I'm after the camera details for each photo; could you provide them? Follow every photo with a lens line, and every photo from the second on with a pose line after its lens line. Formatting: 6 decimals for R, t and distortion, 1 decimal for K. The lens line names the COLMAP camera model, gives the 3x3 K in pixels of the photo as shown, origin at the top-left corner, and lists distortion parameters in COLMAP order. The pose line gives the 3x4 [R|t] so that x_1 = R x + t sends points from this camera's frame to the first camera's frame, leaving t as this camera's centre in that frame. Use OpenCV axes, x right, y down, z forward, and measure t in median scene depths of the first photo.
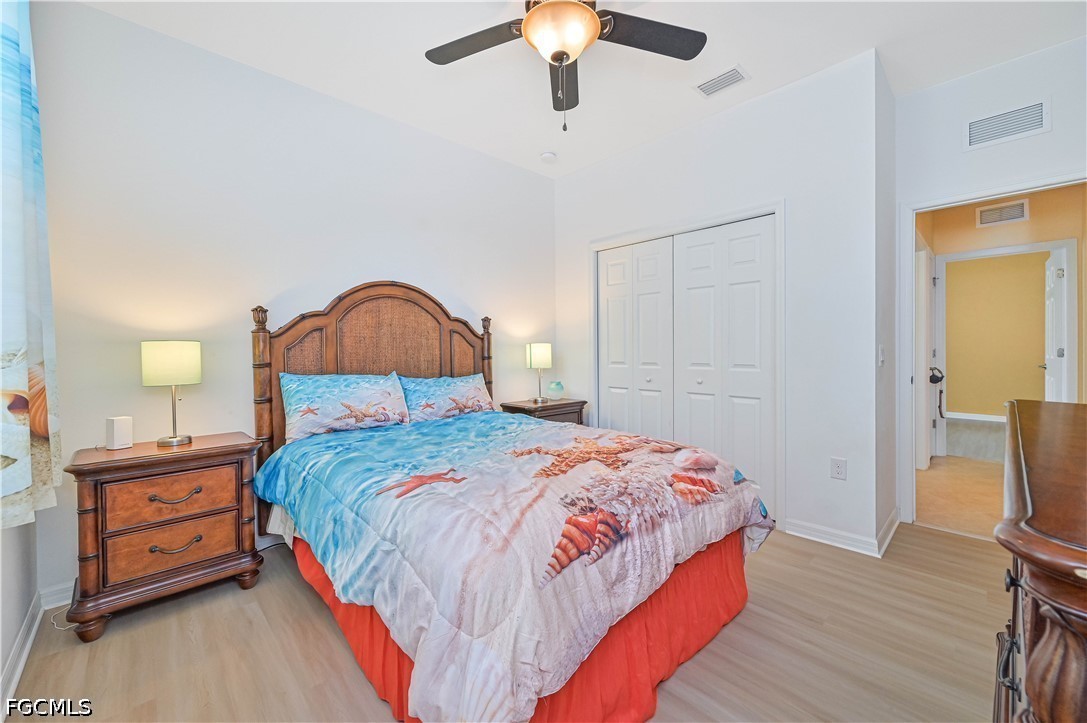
lens RADIAL K [[432.4, 0, 542.1], [0, 432.4, 347.5], [0, 0, 1]] dist [-0.001432, -0.000149]
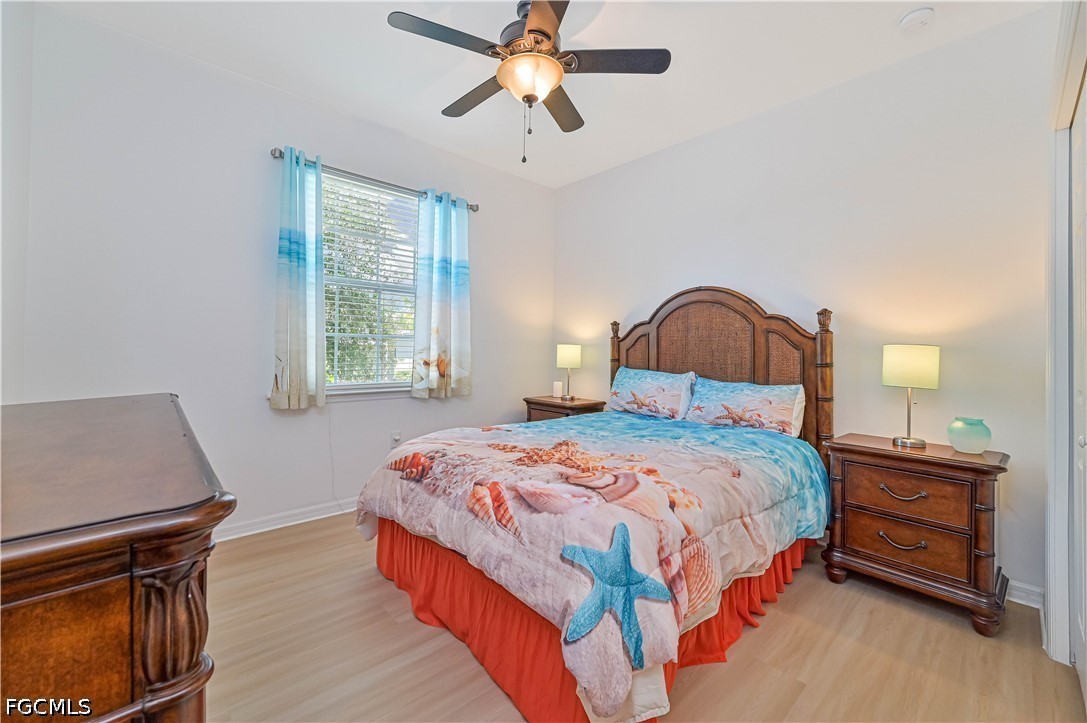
lens RADIAL K [[432.4, 0, 542.1], [0, 432.4, 347.5], [0, 0, 1]] dist [-0.001432, -0.000149]
pose [[-0.011959, 0.001781, -0.999927, 0.689524], [-0.008086, 0.999966, 0.001878, -0.003450], [0.999896, 0.008108, -0.011944, 0.608929]]
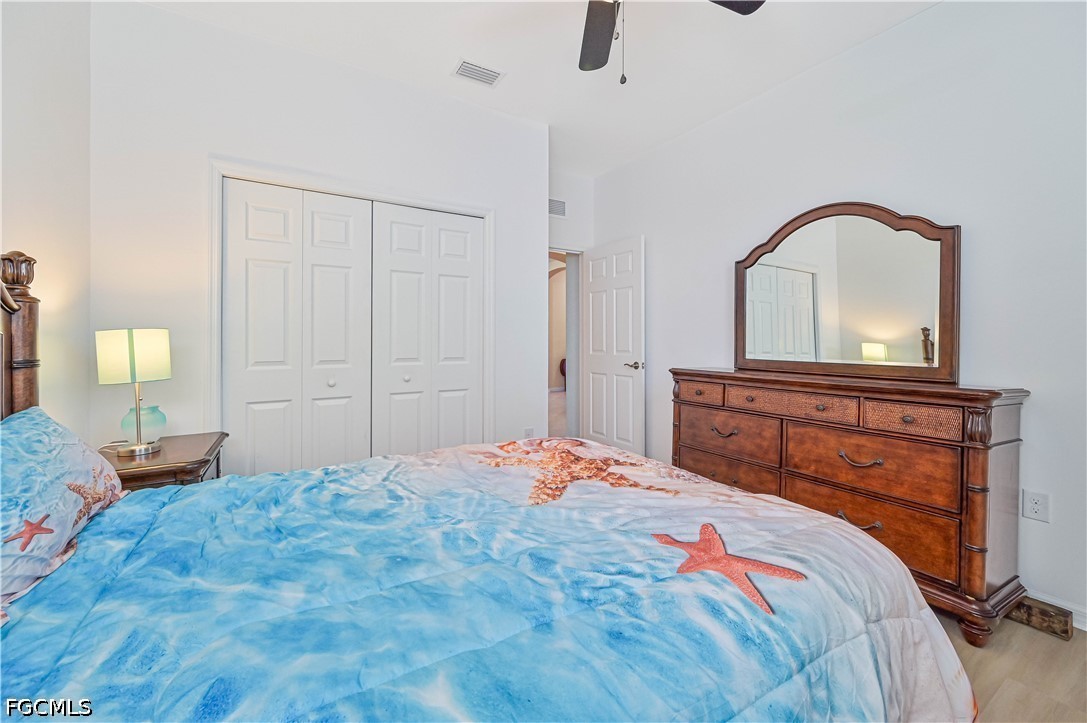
lens RADIAL K [[442.5, 0, 543.1], [0, 442.5, 342.7], [0, 0, 1]] dist [-0.000401, 0.000013]
pose [[0.196600, 0.001059, 0.980483, -0.465309], [-0.001904, 0.999998, -0.000698, 0.005487], [-0.980482, -0.001729, 0.196602, 0.561761]]
